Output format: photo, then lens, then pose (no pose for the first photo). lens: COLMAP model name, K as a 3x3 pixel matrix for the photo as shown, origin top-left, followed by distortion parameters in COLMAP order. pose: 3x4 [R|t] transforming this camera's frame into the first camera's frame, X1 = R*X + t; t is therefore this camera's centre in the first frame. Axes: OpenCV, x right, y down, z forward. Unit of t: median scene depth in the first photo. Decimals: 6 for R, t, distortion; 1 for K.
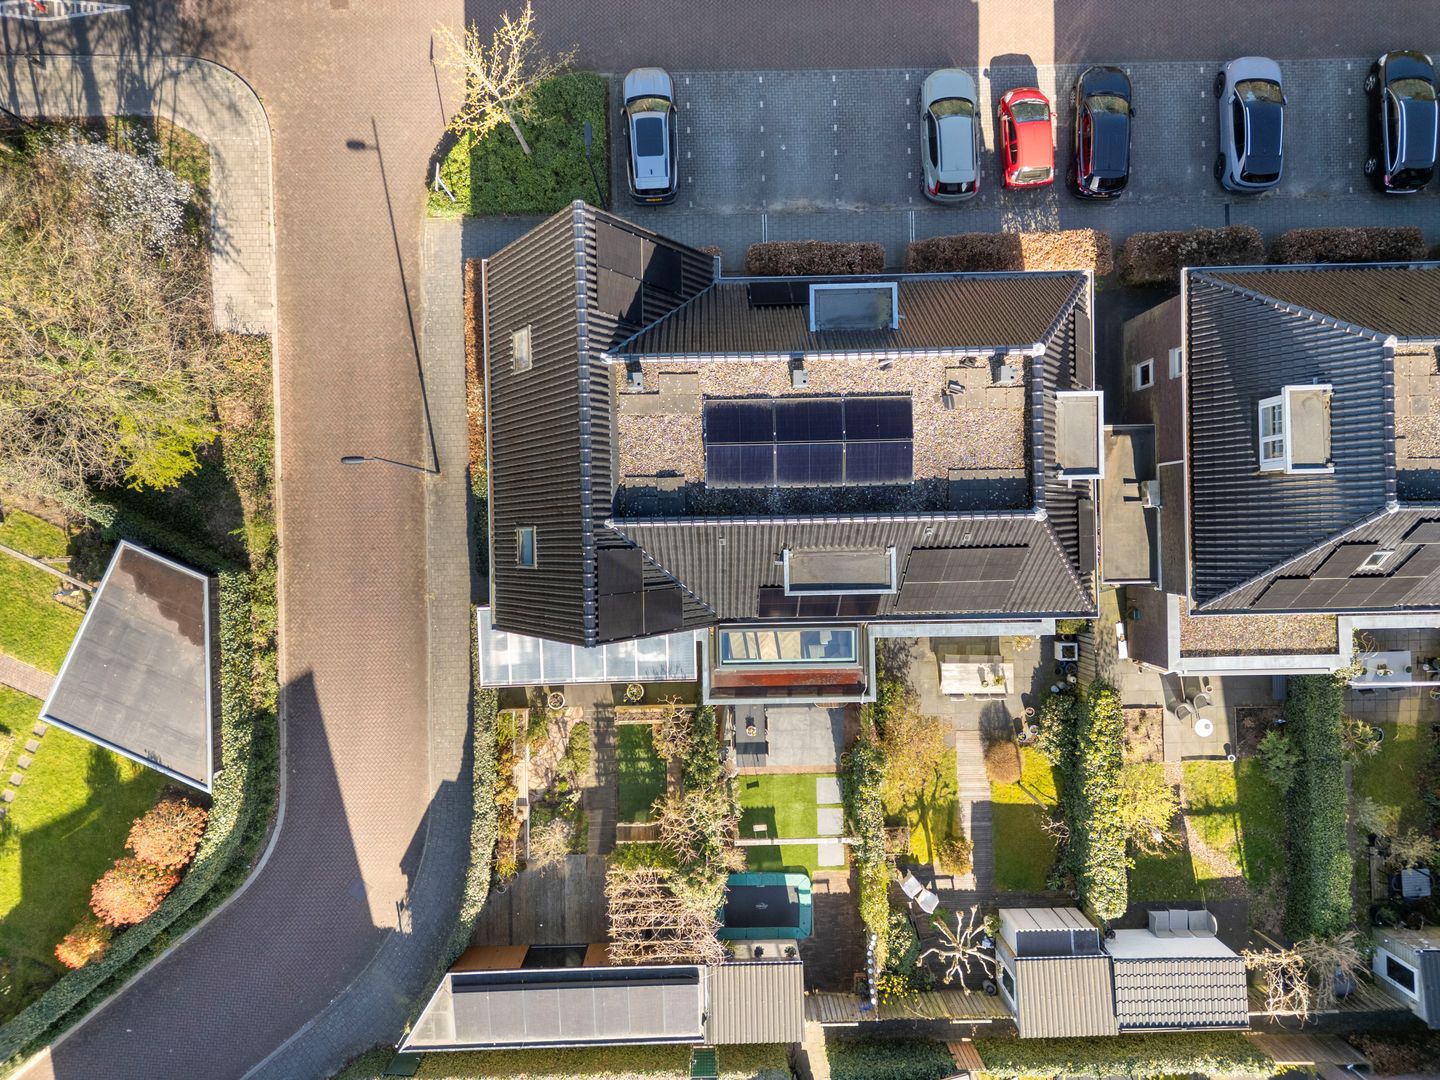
lens RADIAL K [[989.8, 0, 721.1], [0, 989.8, 540.6], [0, 0, 1]] dist [0.041682, -0.002666]
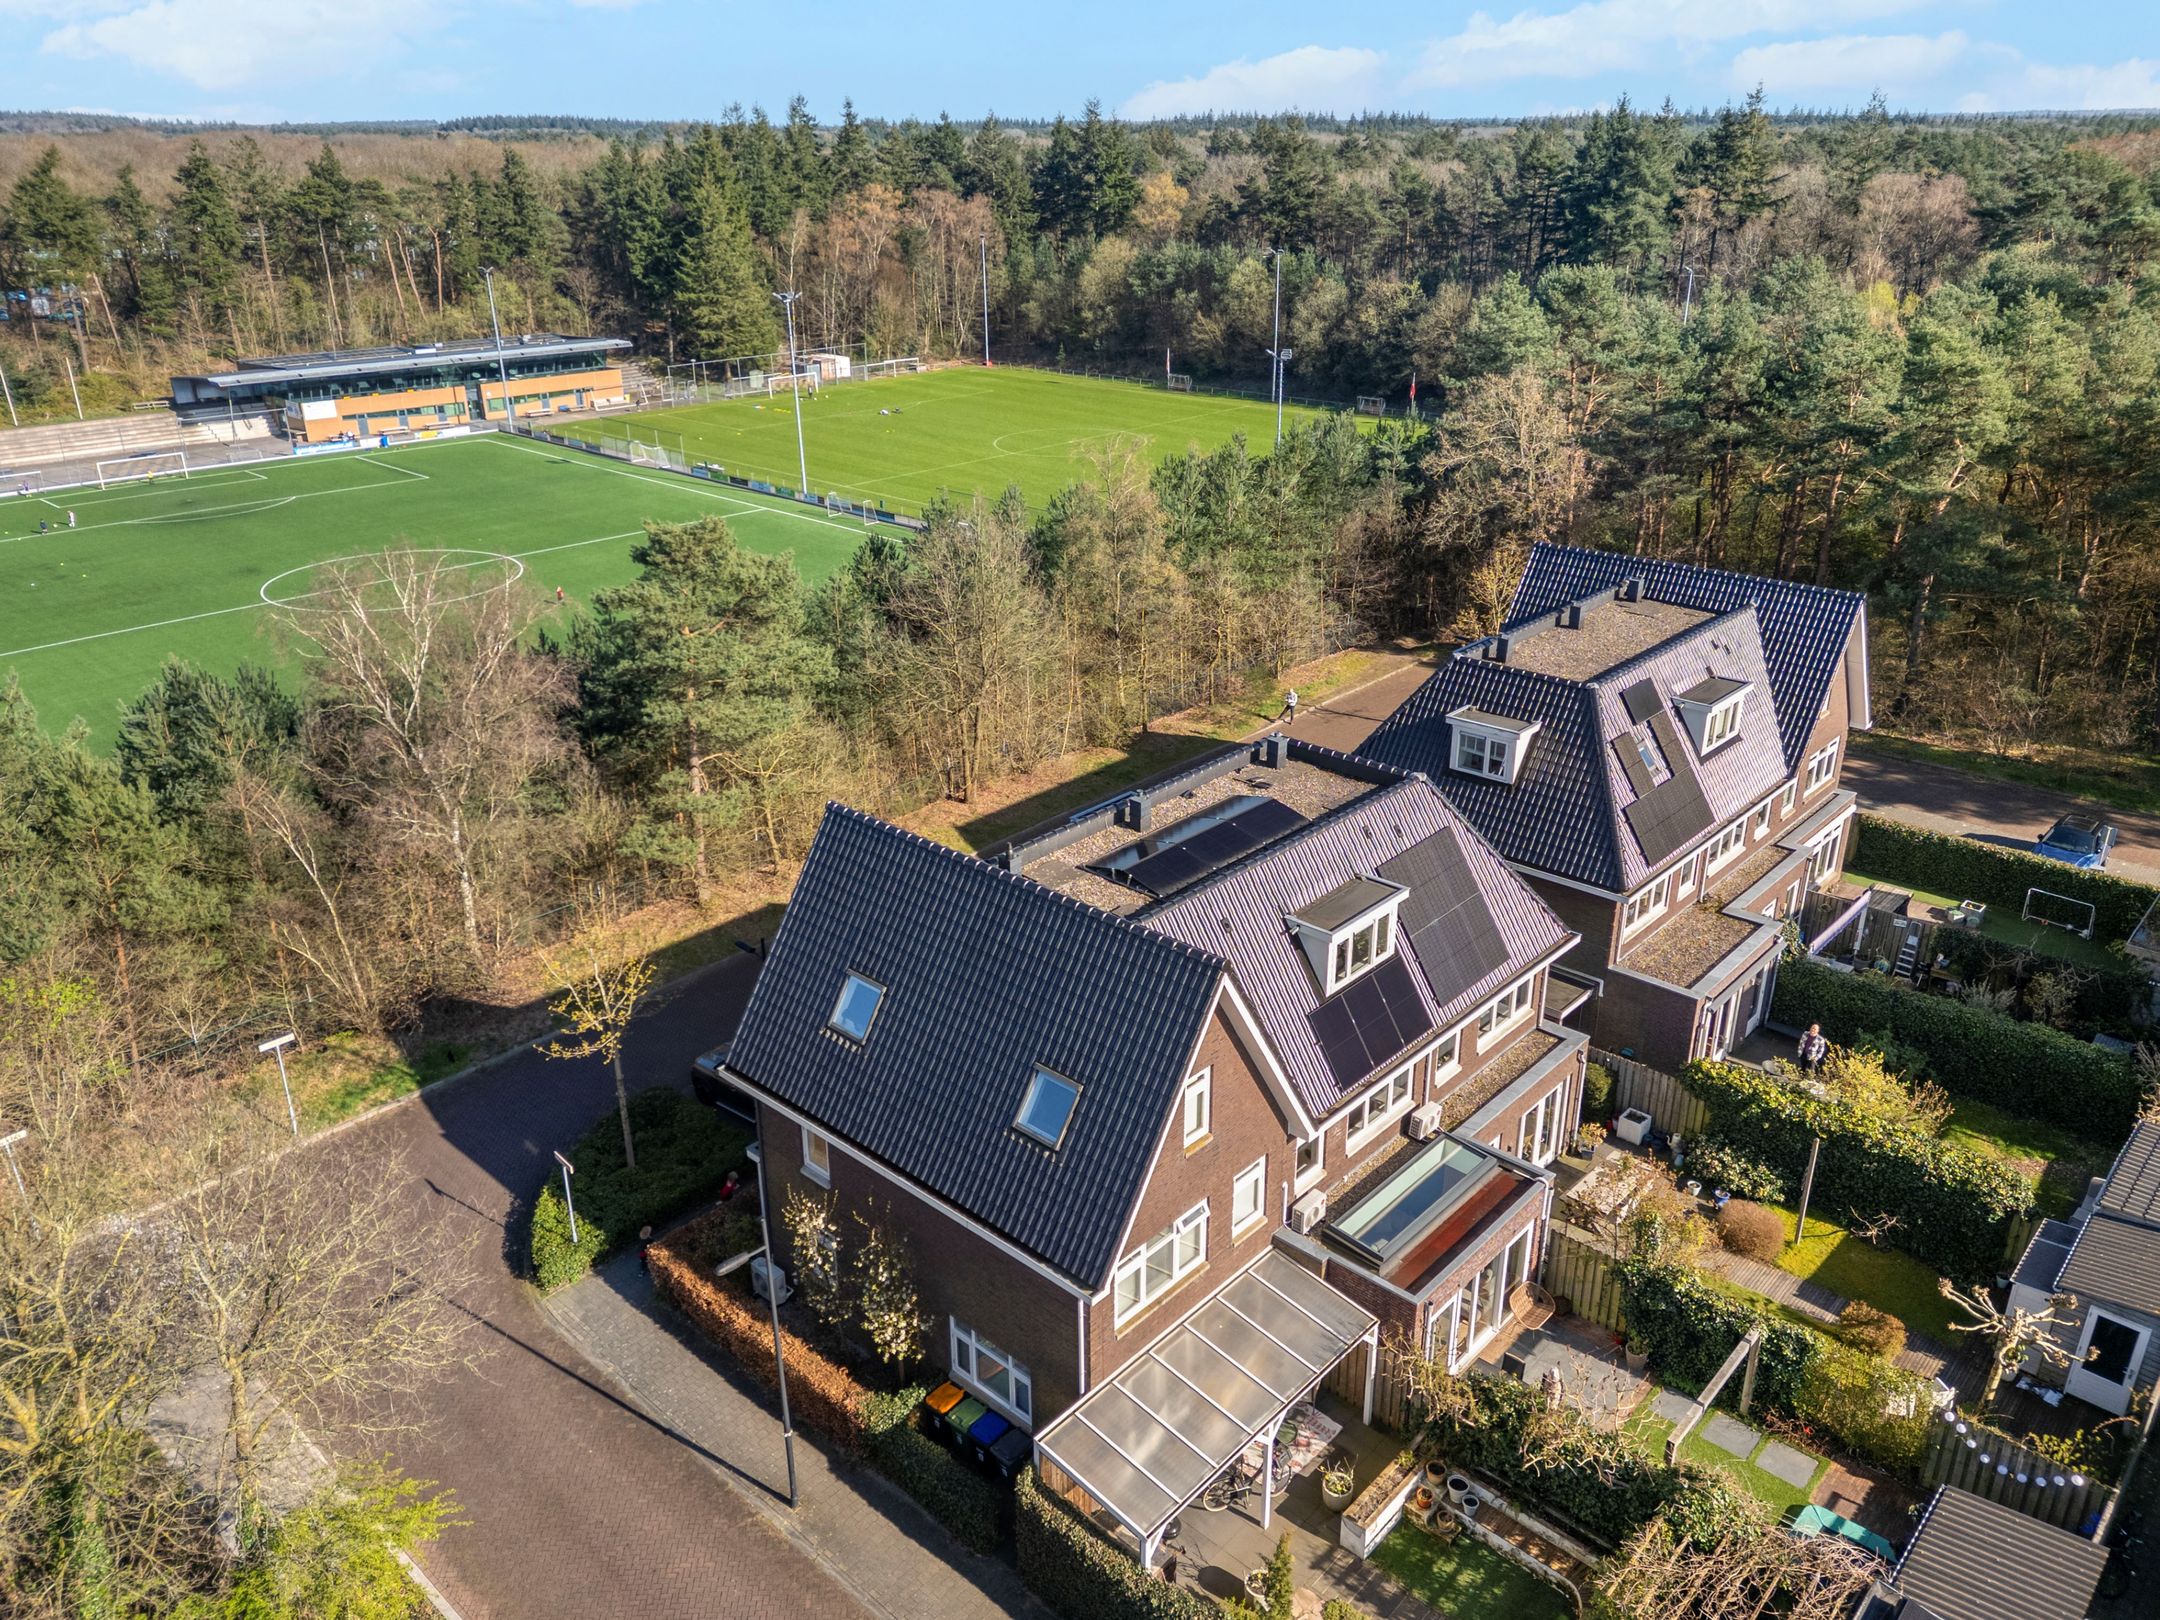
lens RADIAL K [[1579.5, 0, 1085.8], [0, 1579.5, 802.1], [0, 0, 1]] dist [0.082669, -0.082181]
pose [[0.690021, -0.291853, 0.662338, -0.642887], [0.723684, 0.262594, -0.638221, 0.506498], [0.012341, 0.919710, 0.392405, 0.308002]]
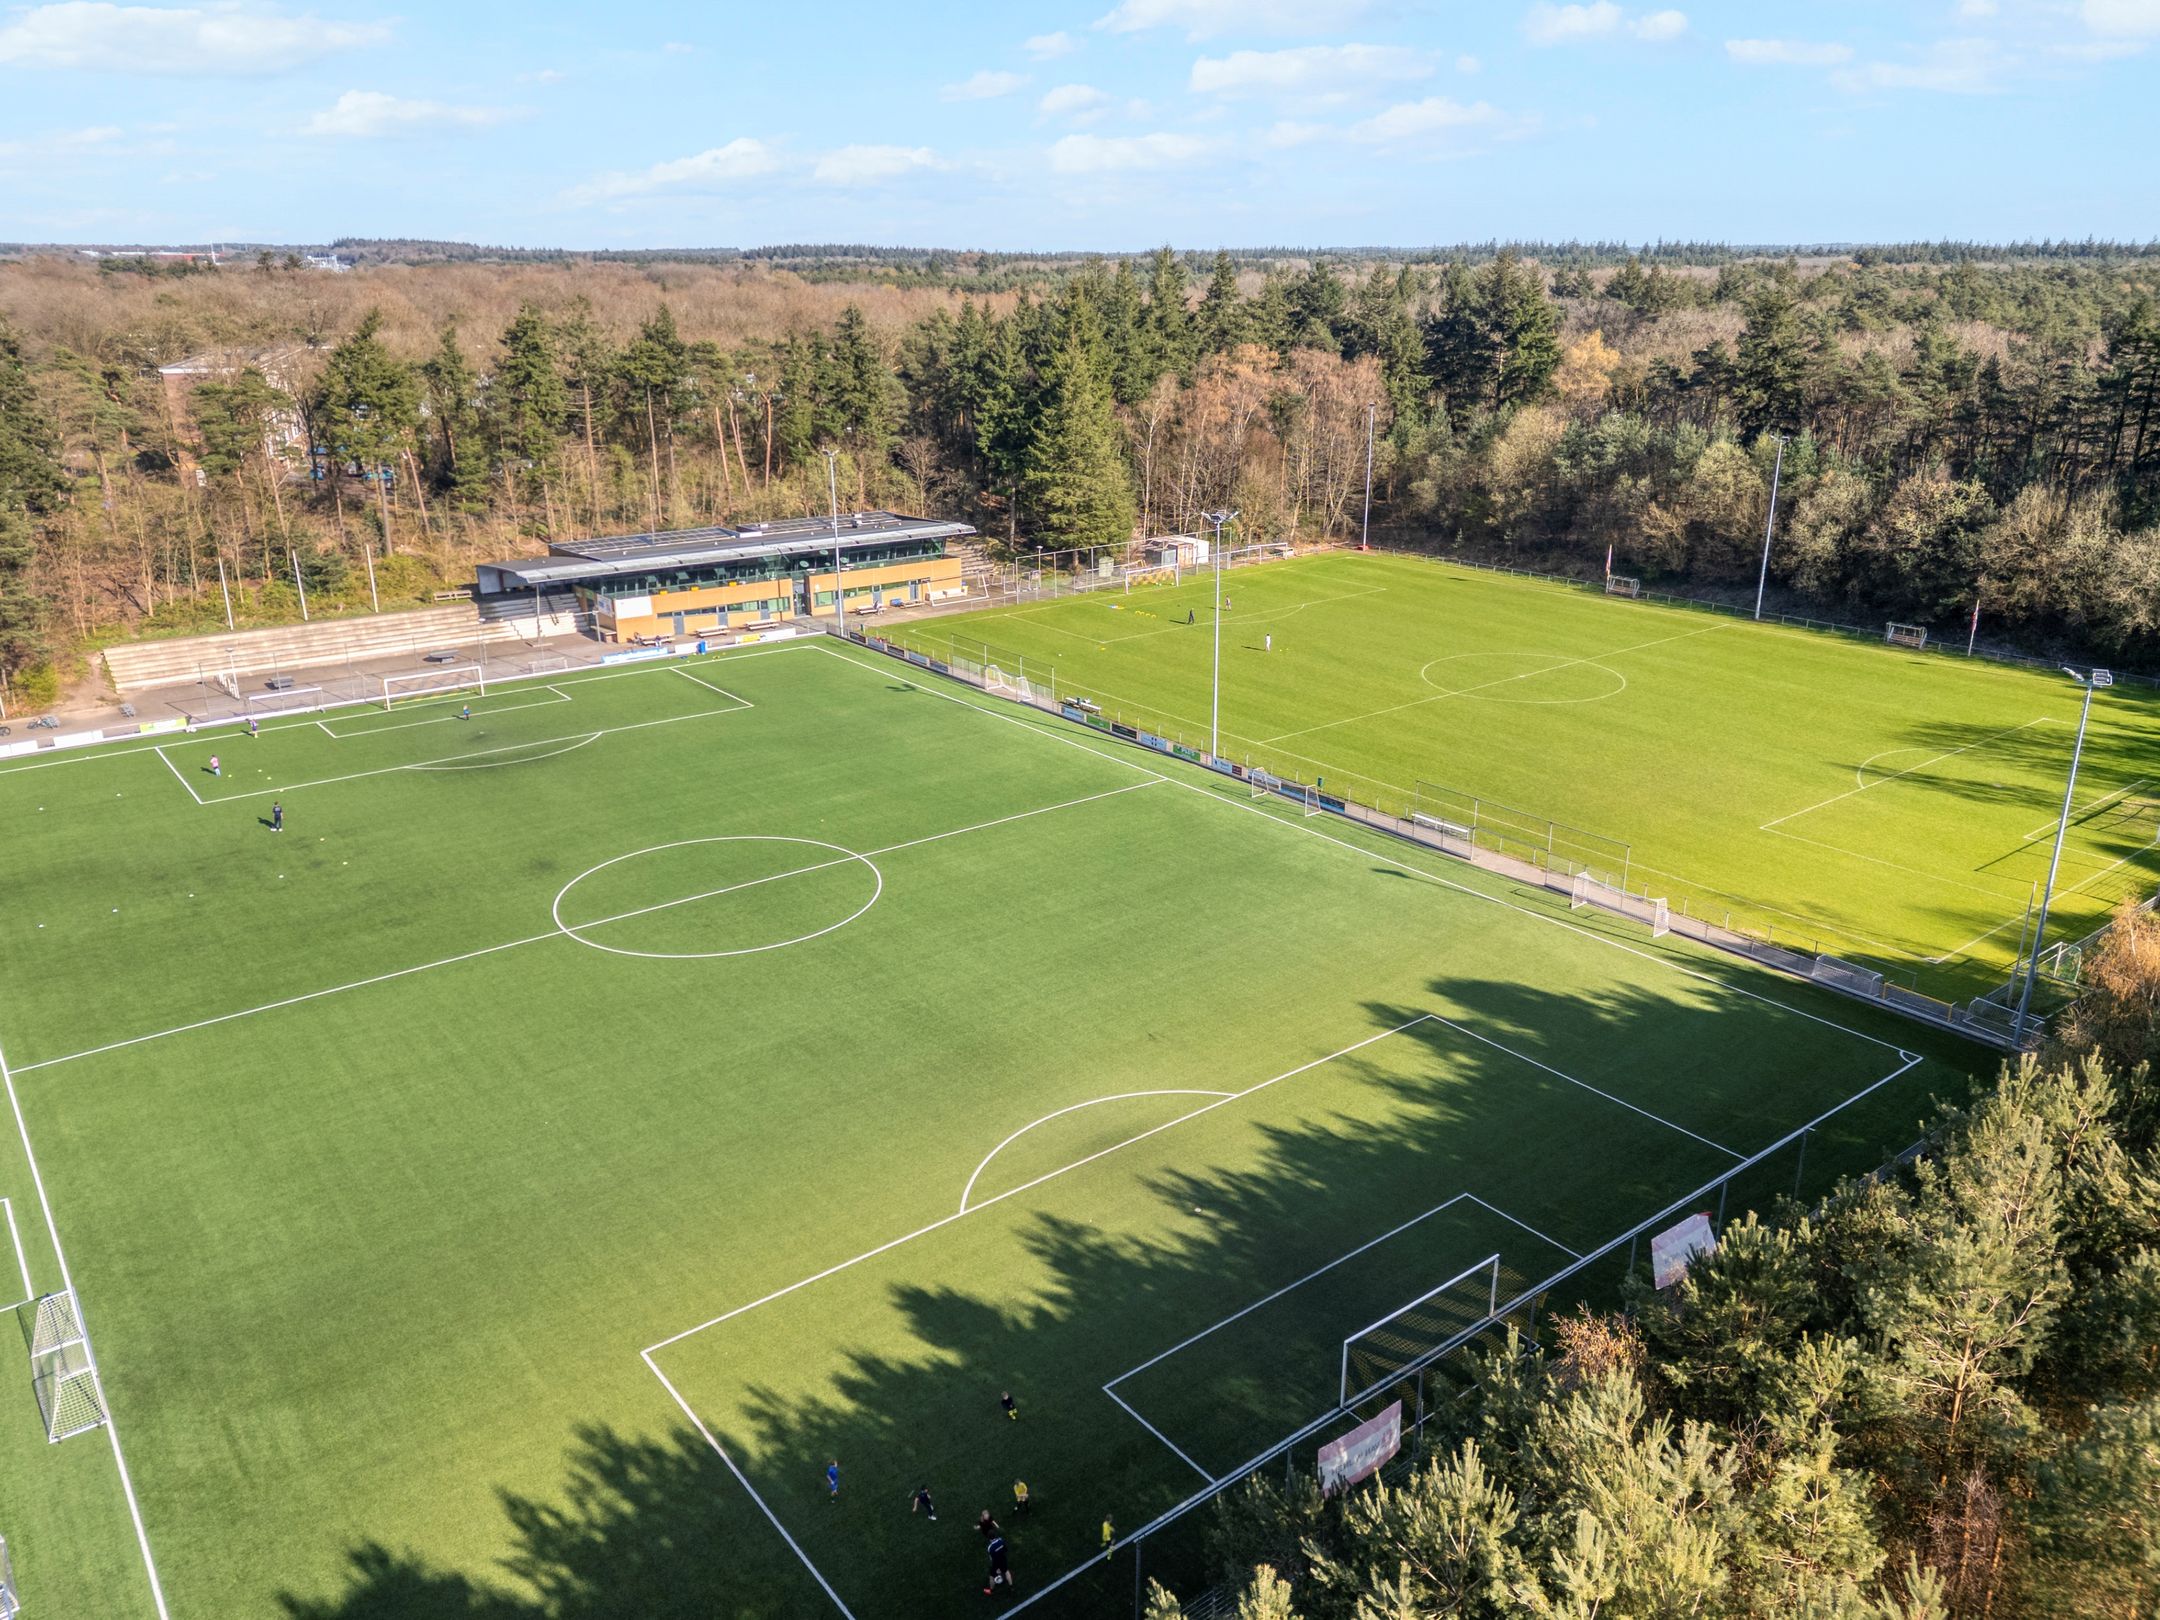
lens RADIAL K [[1579.5, 0, 1085.8], [0, 1579.5, 802.1], [0, 0, 1]] dist [0.082669, -0.082181]
pose [[0.792022, -0.206244, 0.574599, -0.212672], [0.610442, 0.255455, -0.749736, -0.679878], [0.007844, 0.944567, 0.328226, 0.208956]]
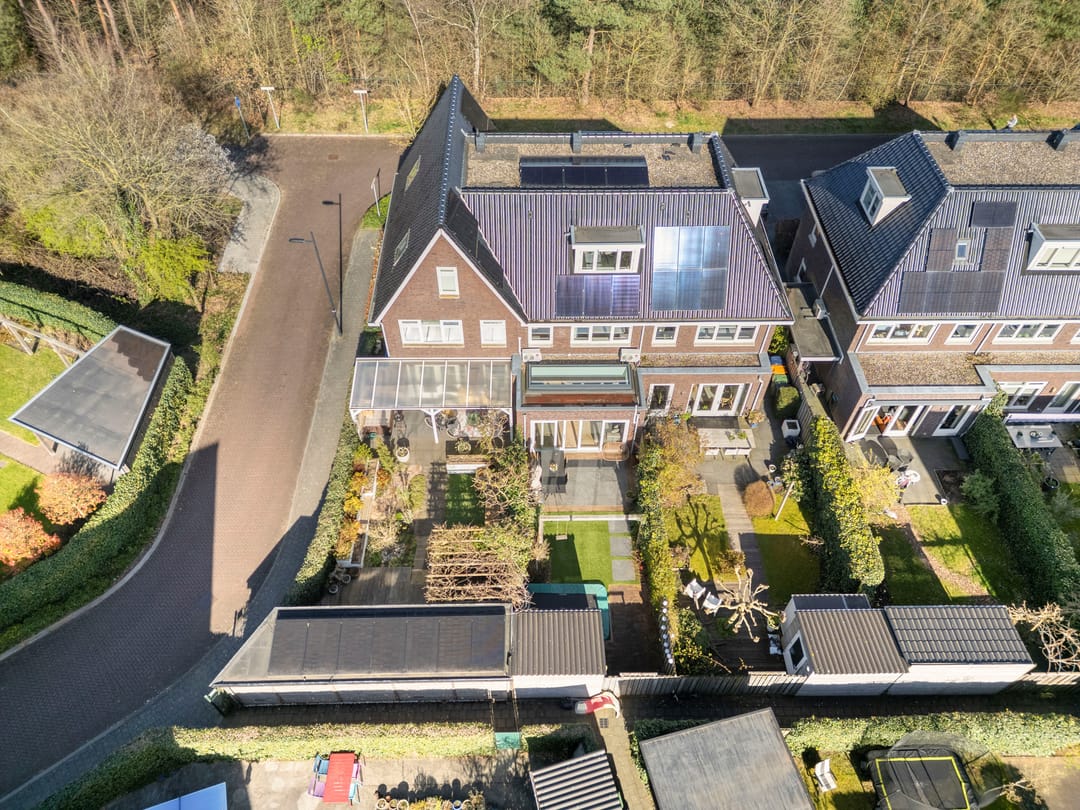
lens RADIAL K [[745.9, 0, 540.0], [0, 745.9, 405.0], [0, 0, 1]] dist [0.060913, -0.030731]
pose [[0.999980, 0.005013, -0.003907, 0.015841], [-0.006353, 0.770994, -0.636811, 0.721386], [-0.000180, 0.636823, 0.771010, 0.206953]]
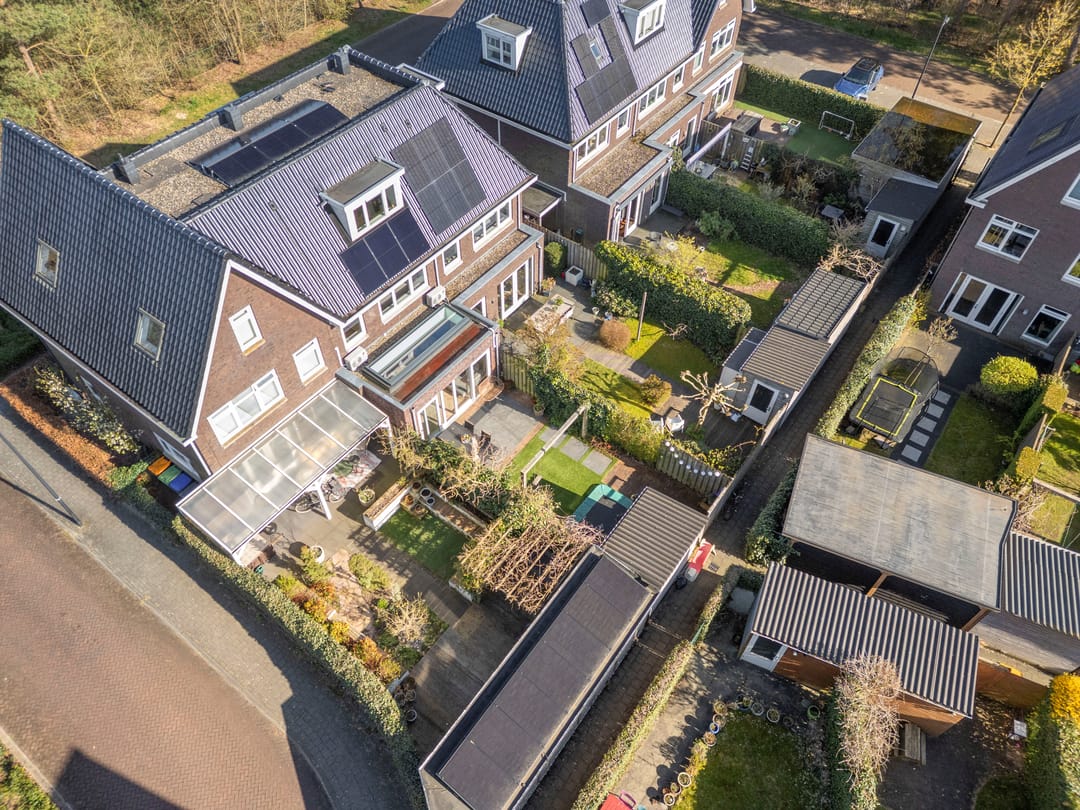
lens RADIAL K [[749.1, 0, 546.1], [0, 749.1, 404.0], [0, 0, 1]] dist [0.088973, -0.107559]
pose [[0.610043, -0.609605, 0.506191, -0.316017], [0.792273, 0.479200, -0.377718, 0.558560], [-0.012308, 0.631466, 0.775306, 0.298843]]
